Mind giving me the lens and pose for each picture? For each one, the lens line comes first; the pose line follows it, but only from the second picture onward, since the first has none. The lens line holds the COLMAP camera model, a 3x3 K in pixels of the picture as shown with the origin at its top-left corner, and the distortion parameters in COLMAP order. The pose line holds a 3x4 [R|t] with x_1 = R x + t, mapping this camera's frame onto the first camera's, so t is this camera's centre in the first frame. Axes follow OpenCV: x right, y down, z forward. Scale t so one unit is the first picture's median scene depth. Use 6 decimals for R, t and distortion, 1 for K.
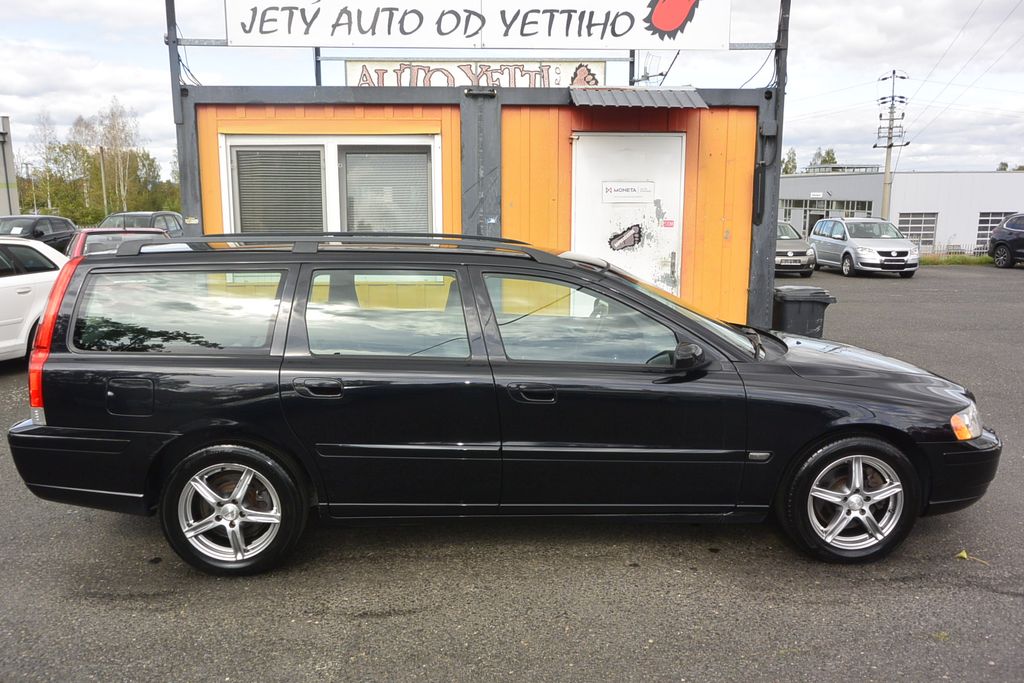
lens RADIAL K [[791.7, 0, 503.5], [0, 791.7, 333.5], [0, 0, 1]] dist [0.002805, 0.002625]
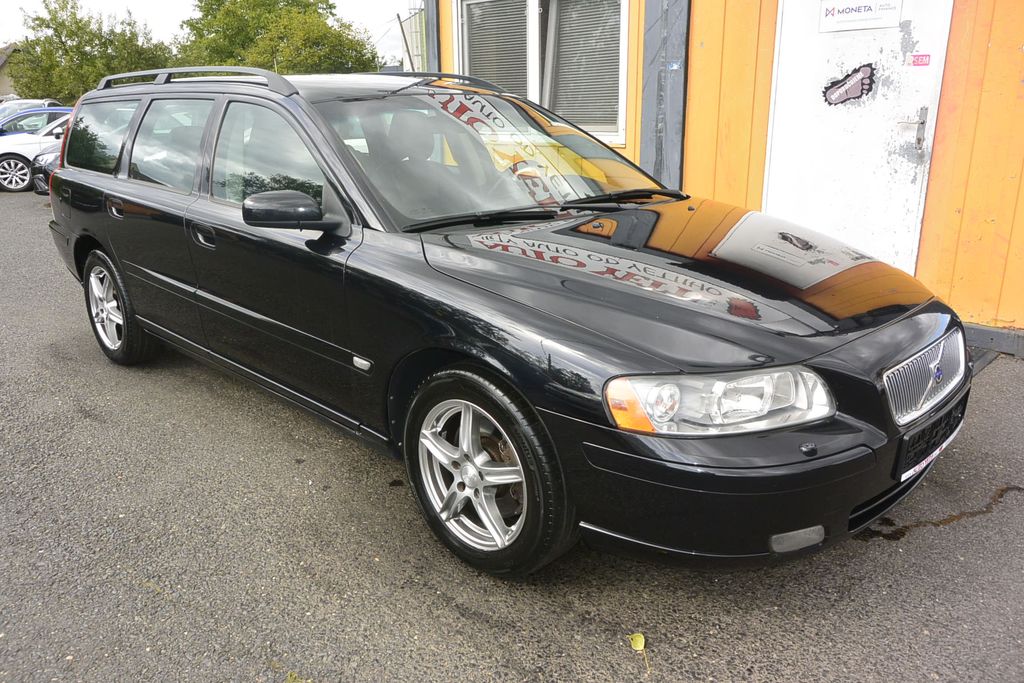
lens RADIAL K [[778.2, 0, 507.1], [0, 778.2, 341.6], [0, 0, 1]] dist [0.004393, 0.004790]
pose [[0.679503, 0.205948, -0.704174, 0.471829], [-0.100975, 0.976911, 0.188278, -0.003935], [0.726691, -0.056832, 0.684610, 0.328428]]
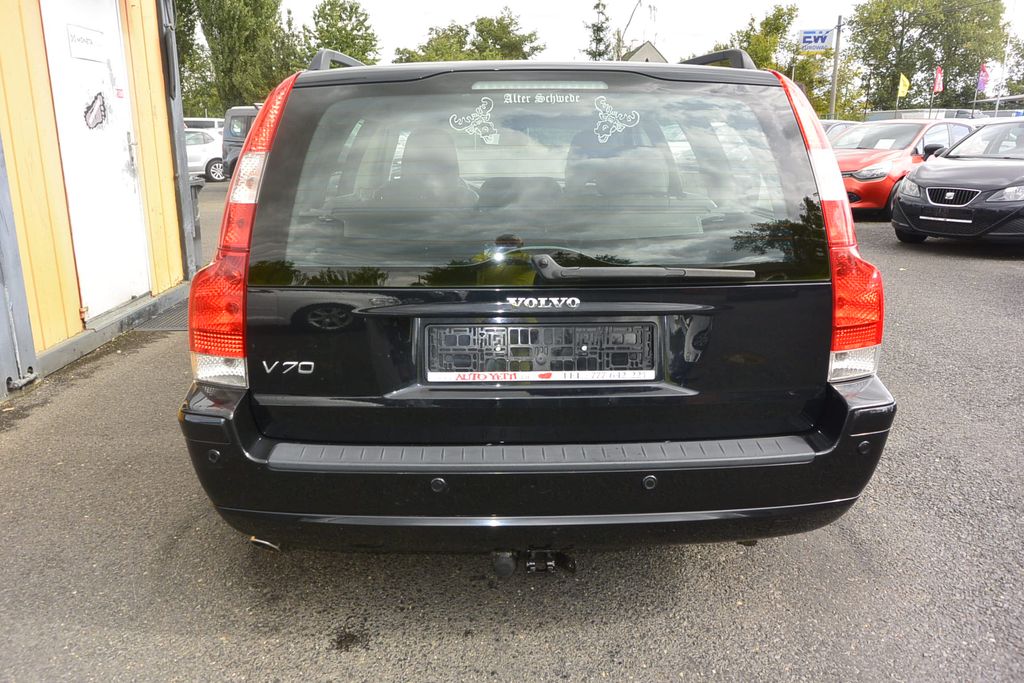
lens RADIAL K [[778.2, 0, 507.1], [0, 778.2, 341.6], [0, 0, 1]] dist [0.004393, 0.004790]
pose [[0.015499, -0.260604, 0.965321, -0.578005], [0.152673, 0.954733, 0.255294, -0.045752], [-0.988155, 0.143422, 0.054584, 0.631212]]
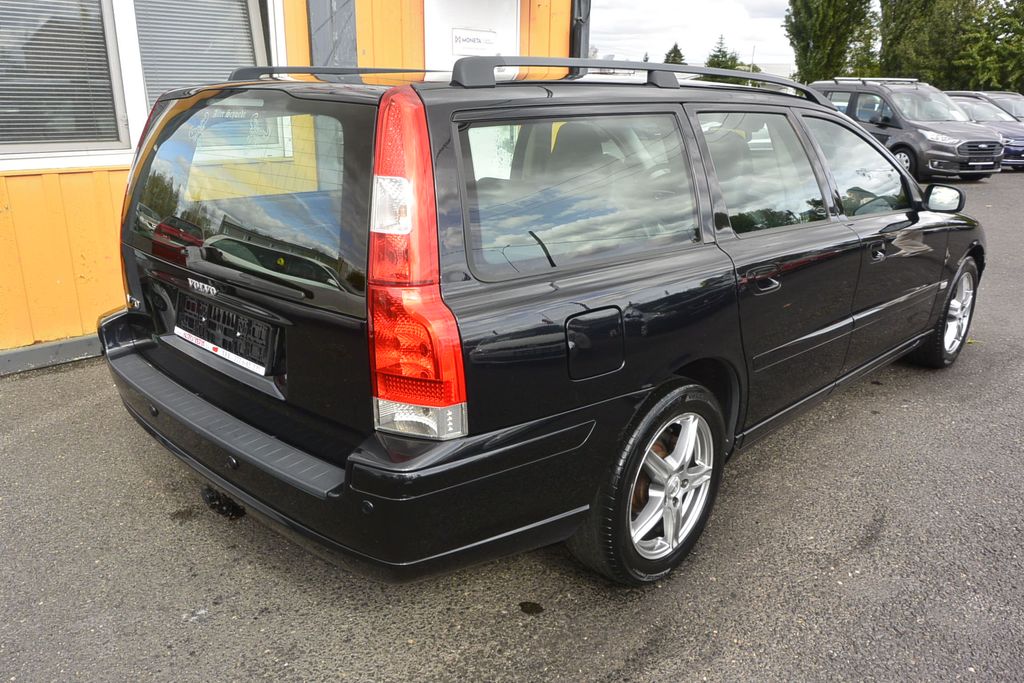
lens RADIAL K [[778.2, 0, 507.1], [0, 778.2, 341.6], [0, 0, 1]] dist [0.004393, 0.004790]
pose [[0.729689, -0.197325, 0.654688, -0.442952], [0.094986, 0.977424, 0.188731, -0.015803], [-0.677149, -0.075528, 0.731959, 0.323904]]
